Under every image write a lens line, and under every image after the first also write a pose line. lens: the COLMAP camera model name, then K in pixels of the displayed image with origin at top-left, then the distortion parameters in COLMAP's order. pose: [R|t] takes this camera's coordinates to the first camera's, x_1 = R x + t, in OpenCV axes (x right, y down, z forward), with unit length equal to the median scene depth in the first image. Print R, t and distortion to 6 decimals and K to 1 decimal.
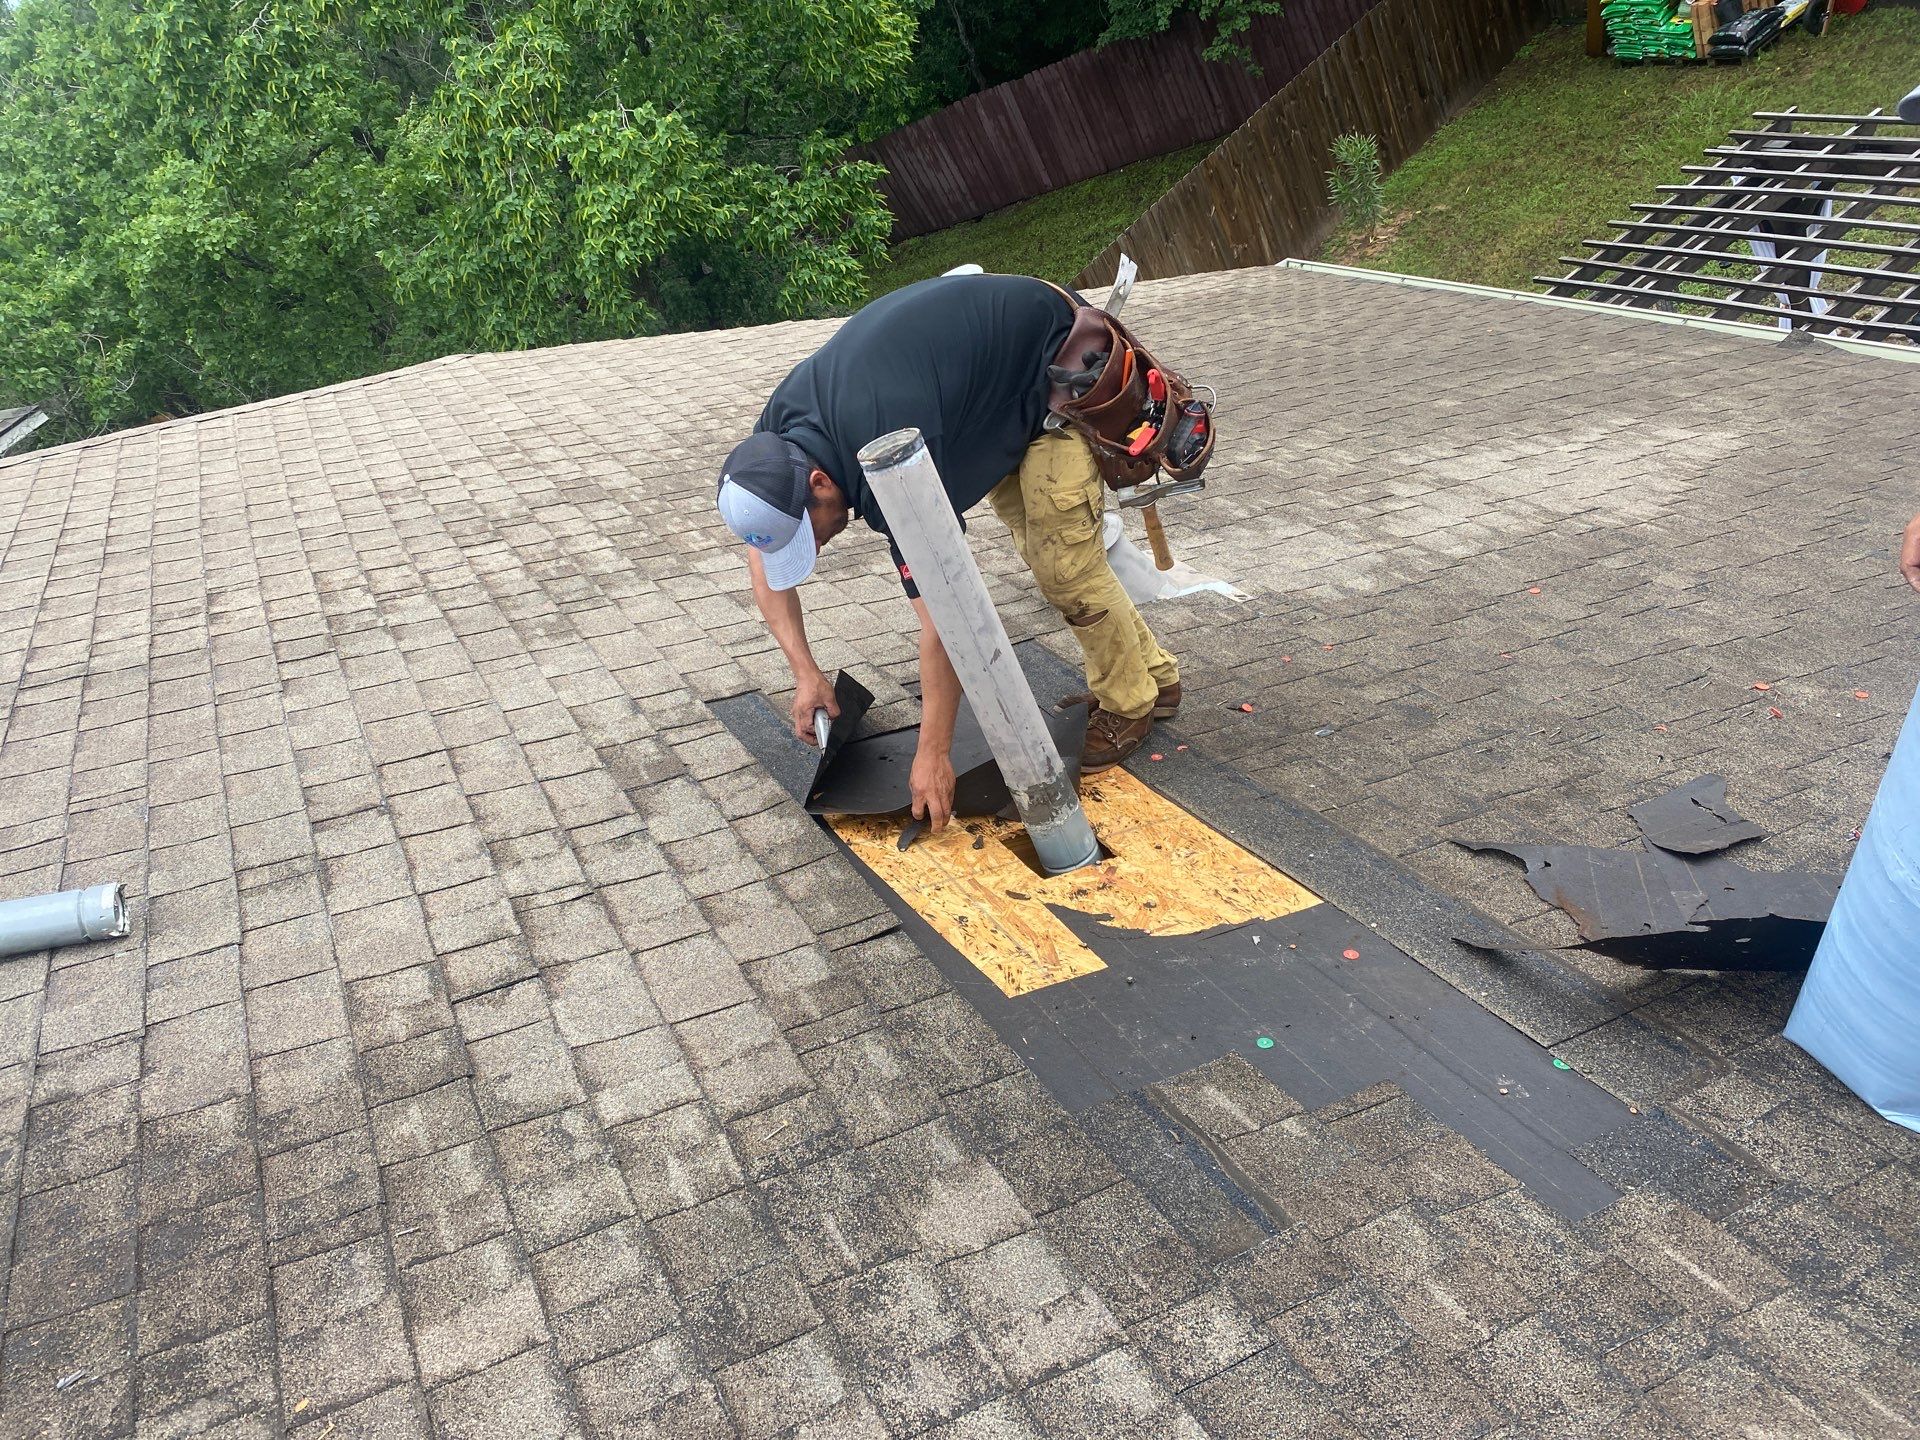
lens RADIAL K [[1474.8, 0, 947.7], [0, 1474.8, 715.7], [0, 0, 1]] dist [0.019970, -0.019741]
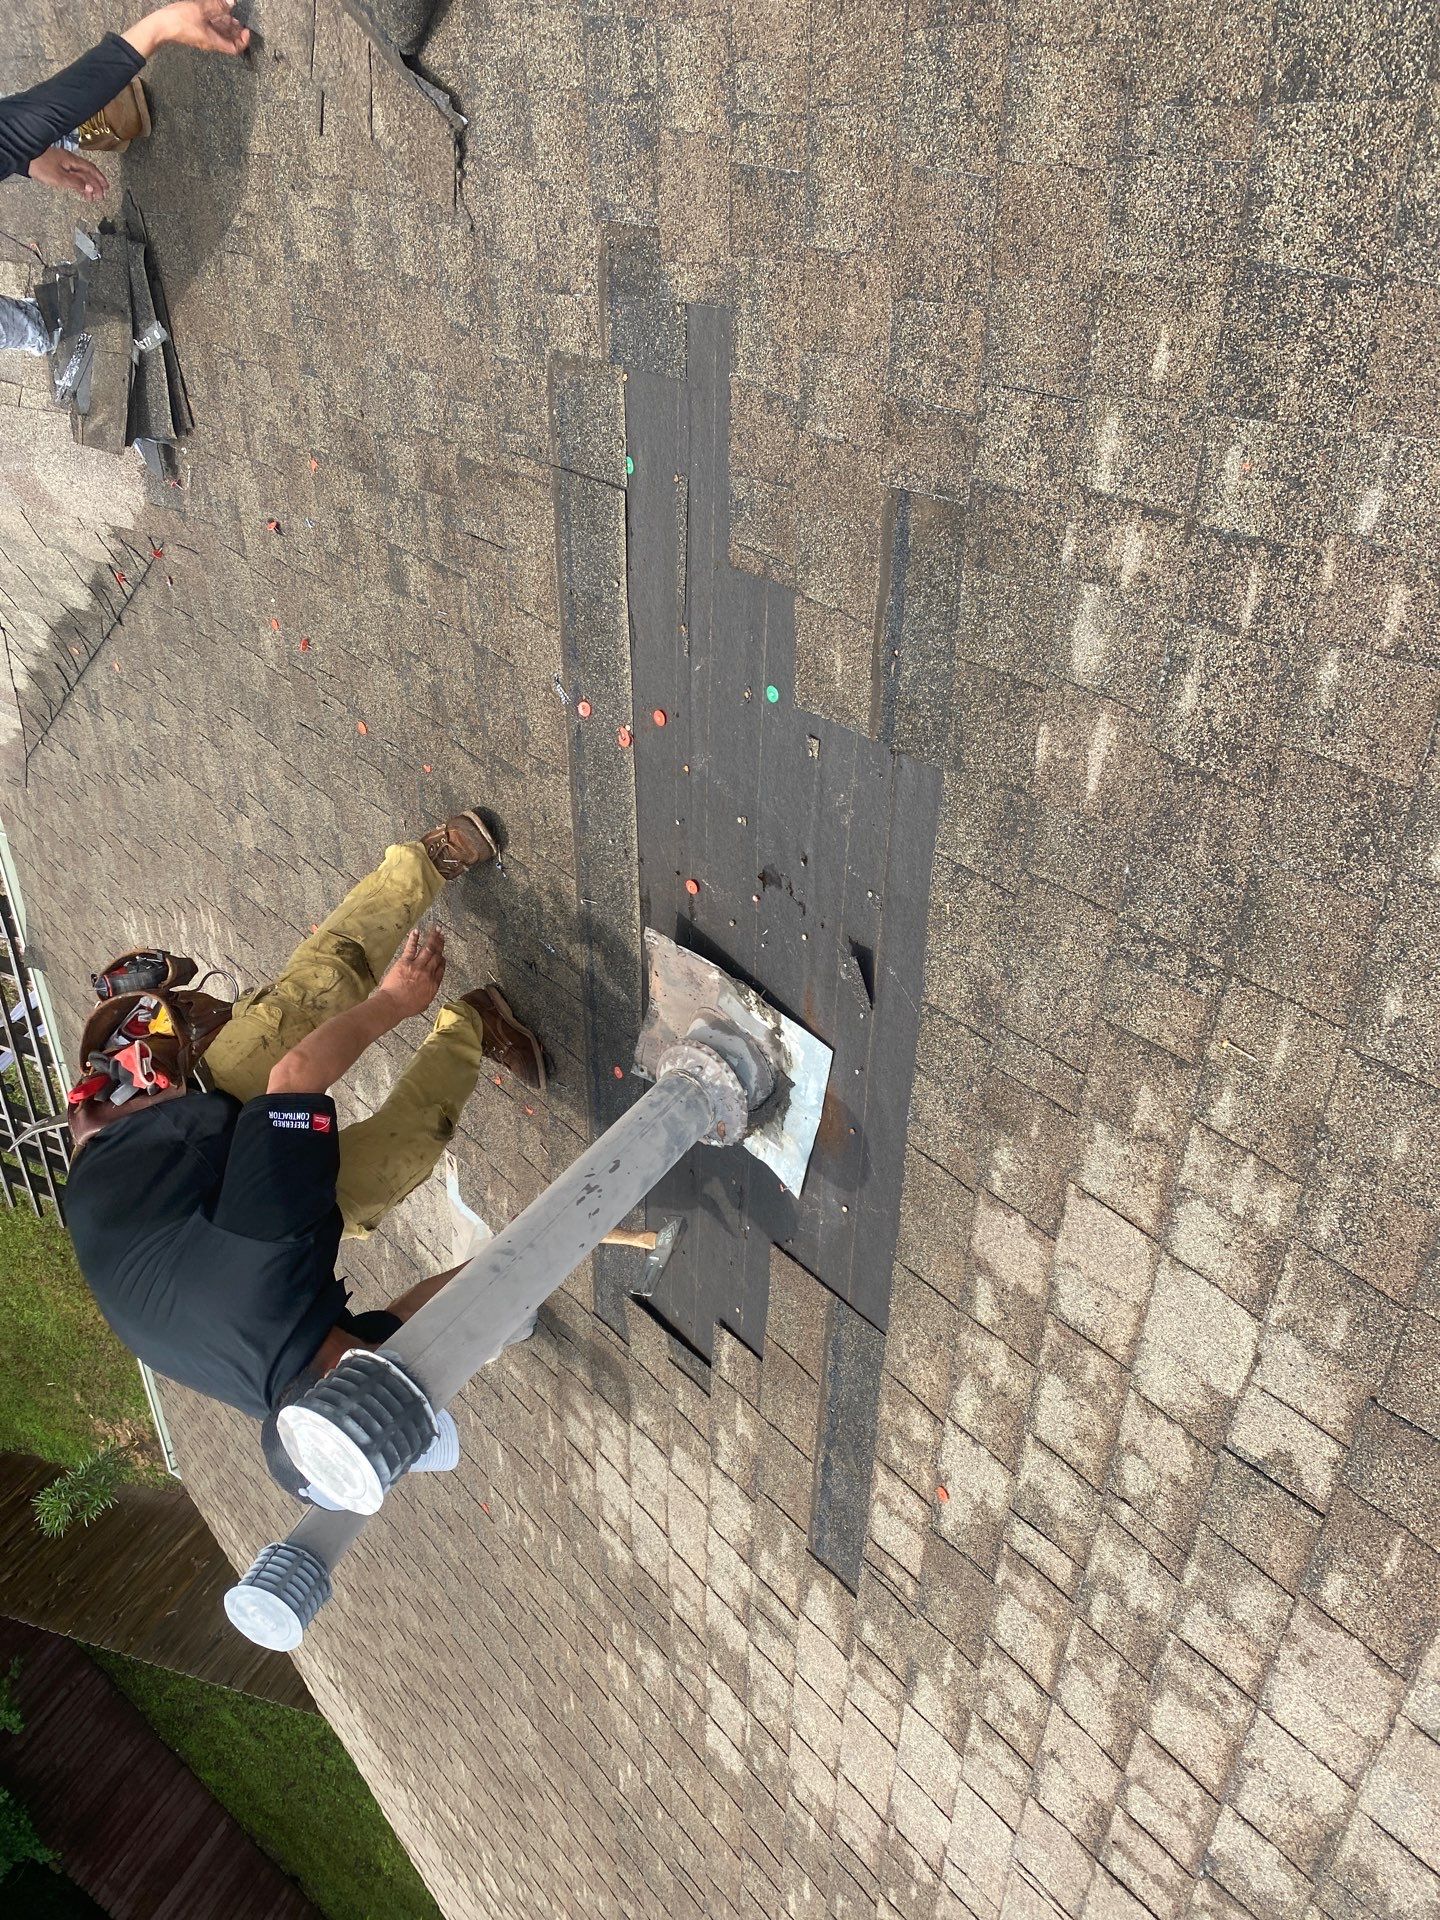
lens RADIAL K [[1474.8, 0, 729.5], [0, 1474.8, 977.3], [0, 0, 1]] dist [0.019970, -0.019741]
pose [[-0.526682, -0.767672, 0.365082, -0.181952], [0.848380, -0.501699, 0.168966, -0.038179], [0.053451, 0.398720, 0.915514, 0.143528]]
